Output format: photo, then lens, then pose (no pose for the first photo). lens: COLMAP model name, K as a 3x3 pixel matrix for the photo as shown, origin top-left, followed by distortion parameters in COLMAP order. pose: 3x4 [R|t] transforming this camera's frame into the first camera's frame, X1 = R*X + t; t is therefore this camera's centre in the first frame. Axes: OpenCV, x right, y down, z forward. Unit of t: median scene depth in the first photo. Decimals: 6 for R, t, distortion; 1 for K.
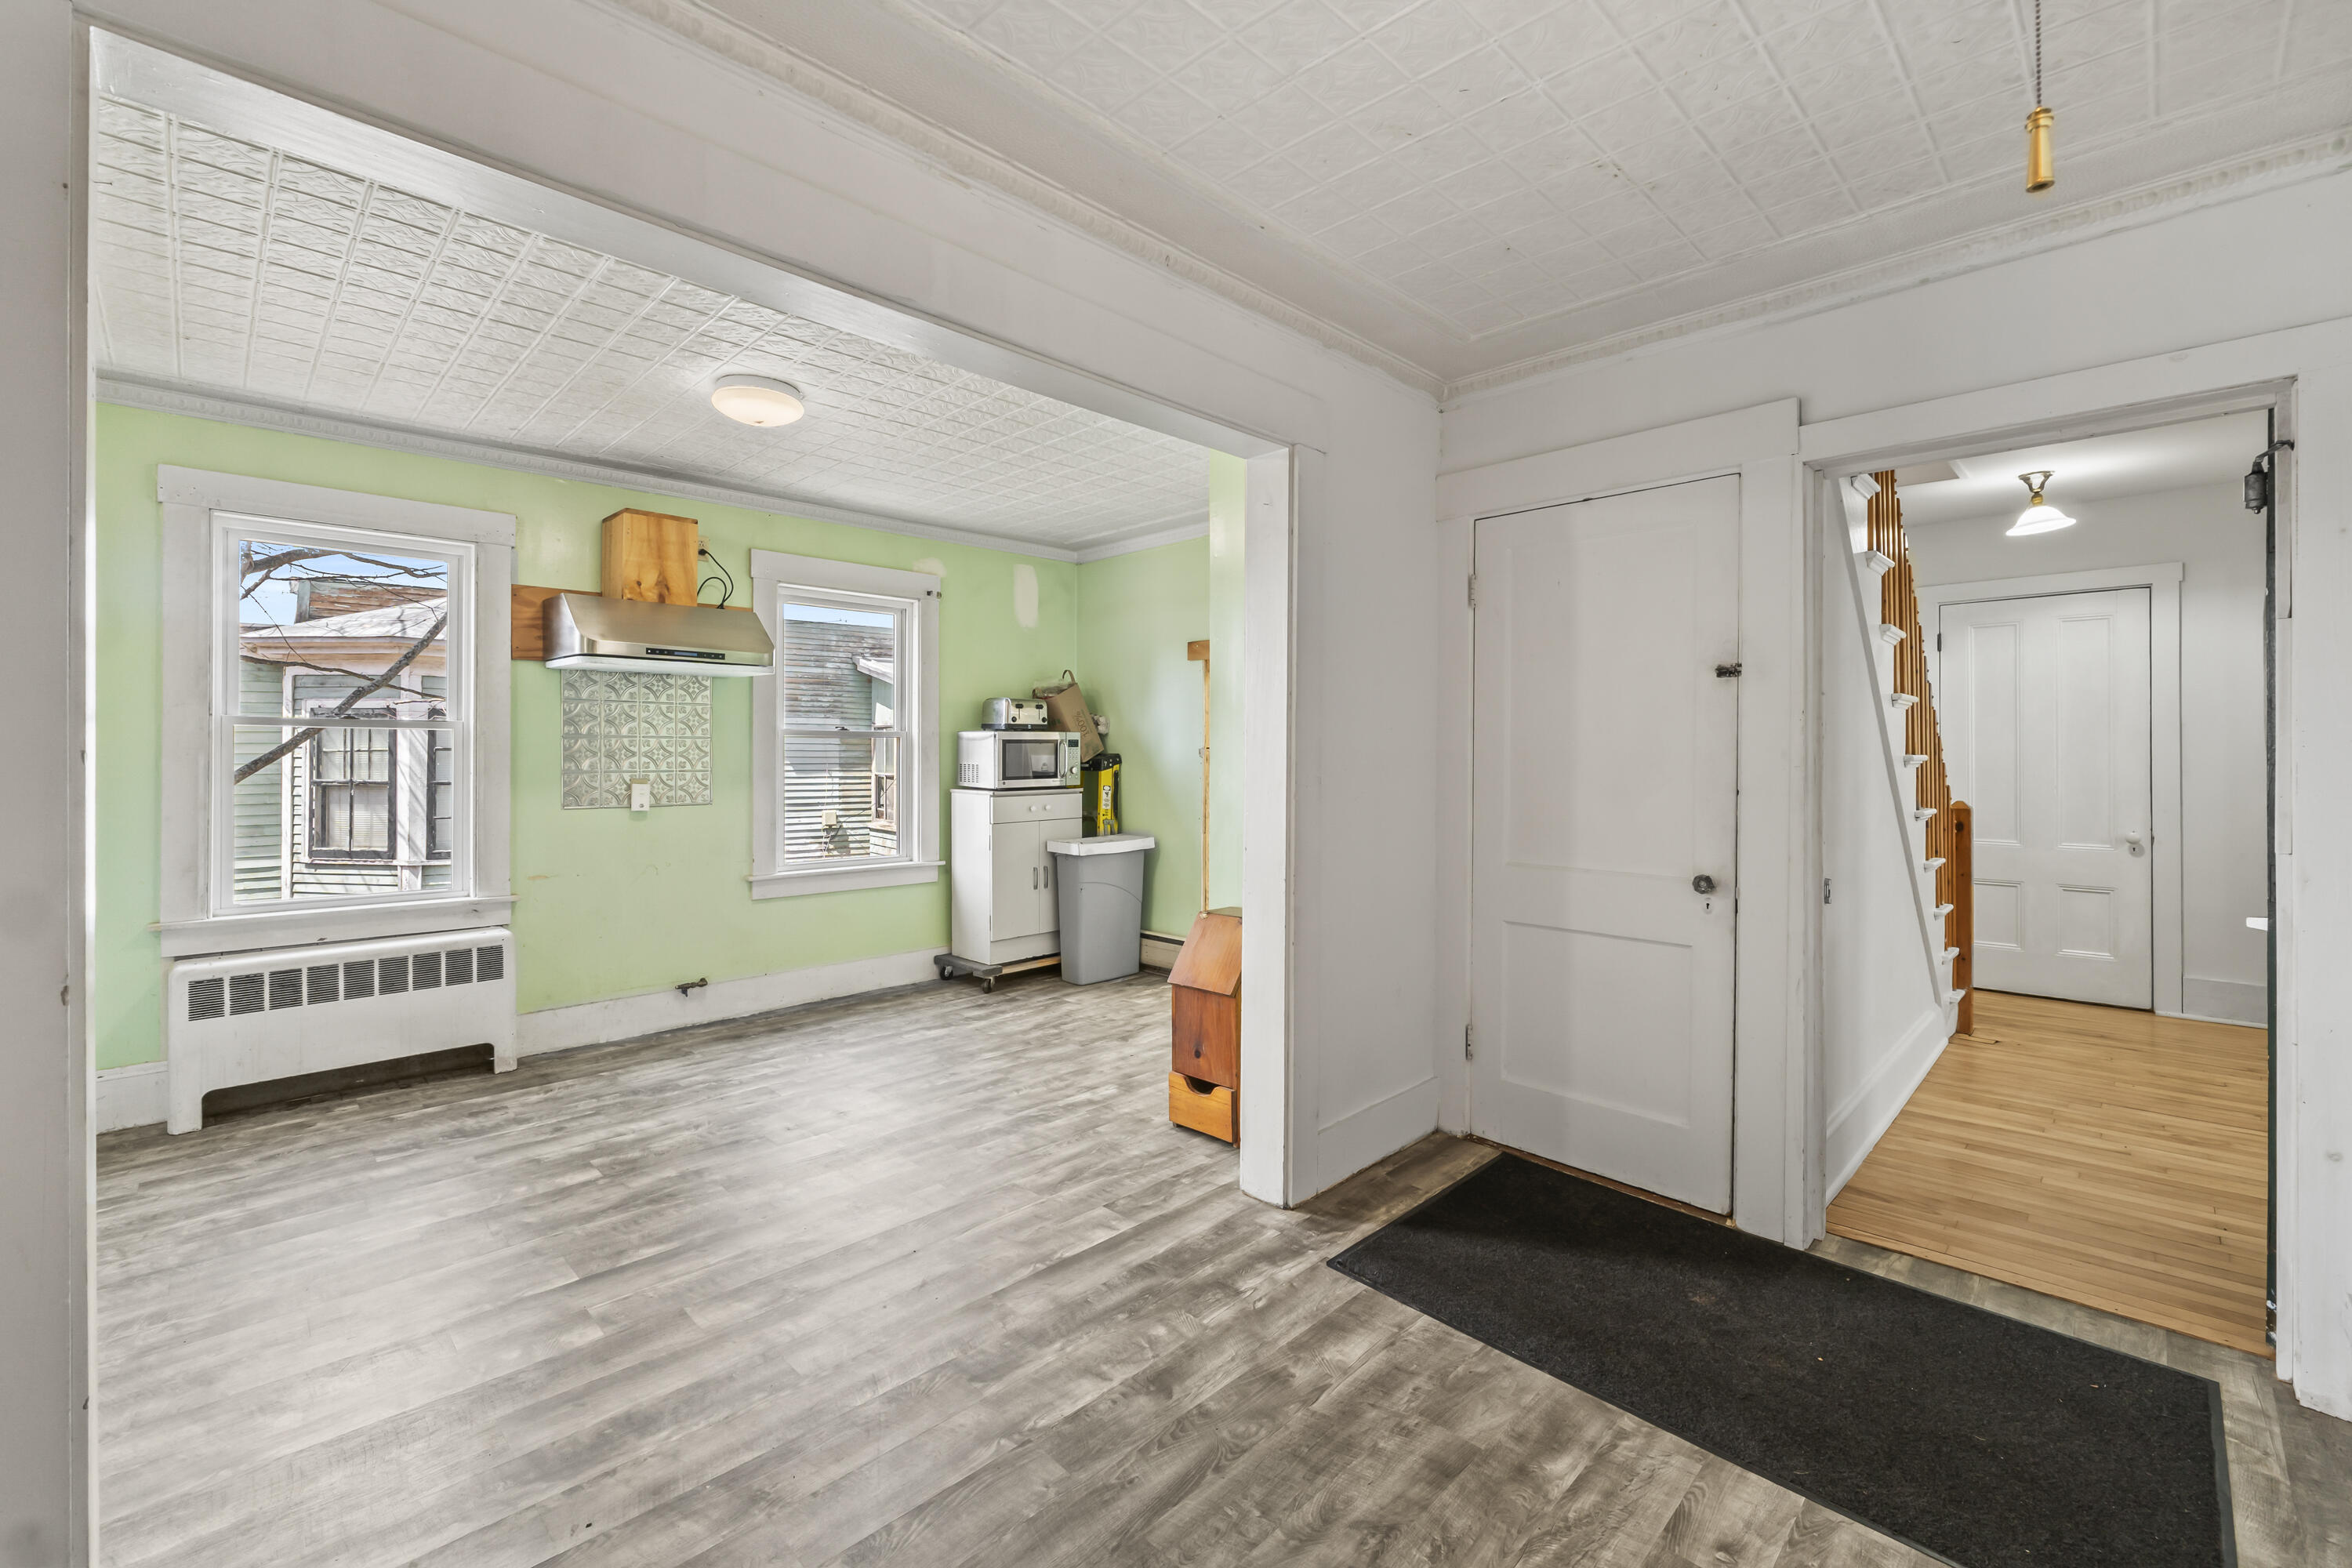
lens RADIAL K [[985.8, 0, 1170.4], [0, 985.8, 752.4], [0, 0, 1]] dist [-0.006802, -0.000221]
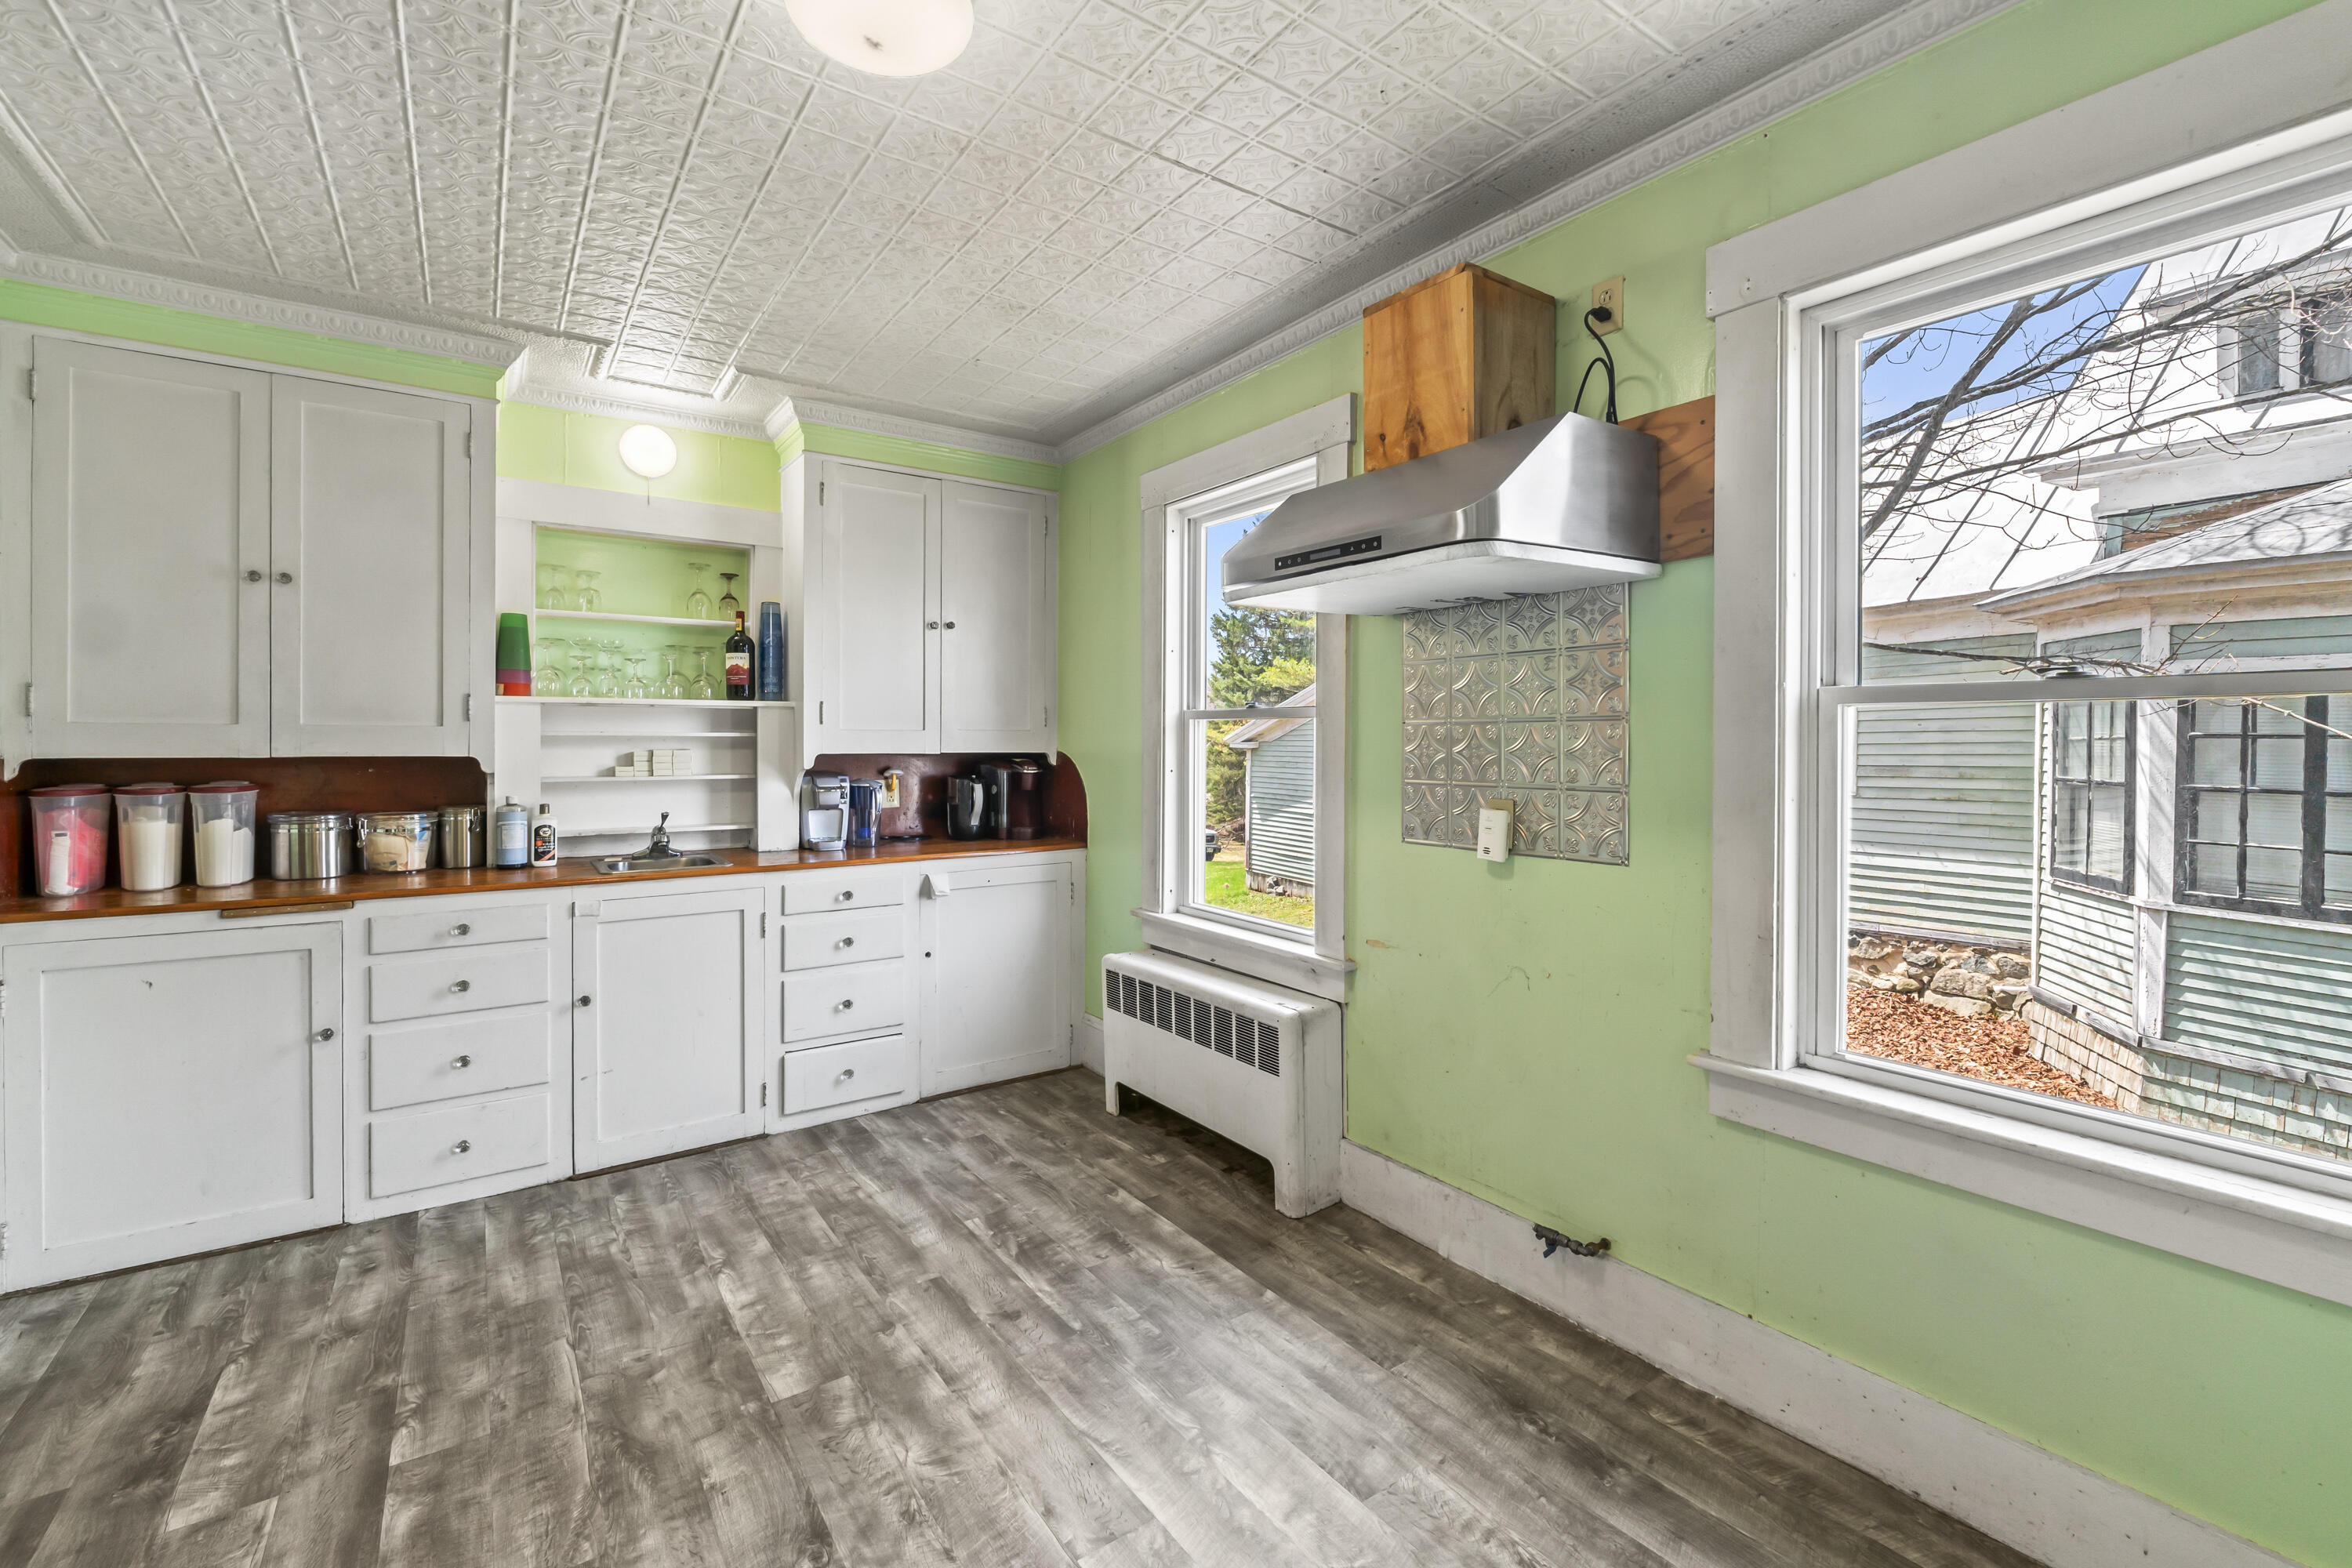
lens RADIAL K [[985.8, 0, 1170.4], [0, 985.8, 752.4], [0, 0, 1]] dist [-0.006802, -0.000221]
pose [[-0.170947, 0.009815, -0.985231, 0.014284], [0.005887, 0.999943, 0.008940, -0.005125], [0.985263, -0.004271, -0.170995, 1.159192]]
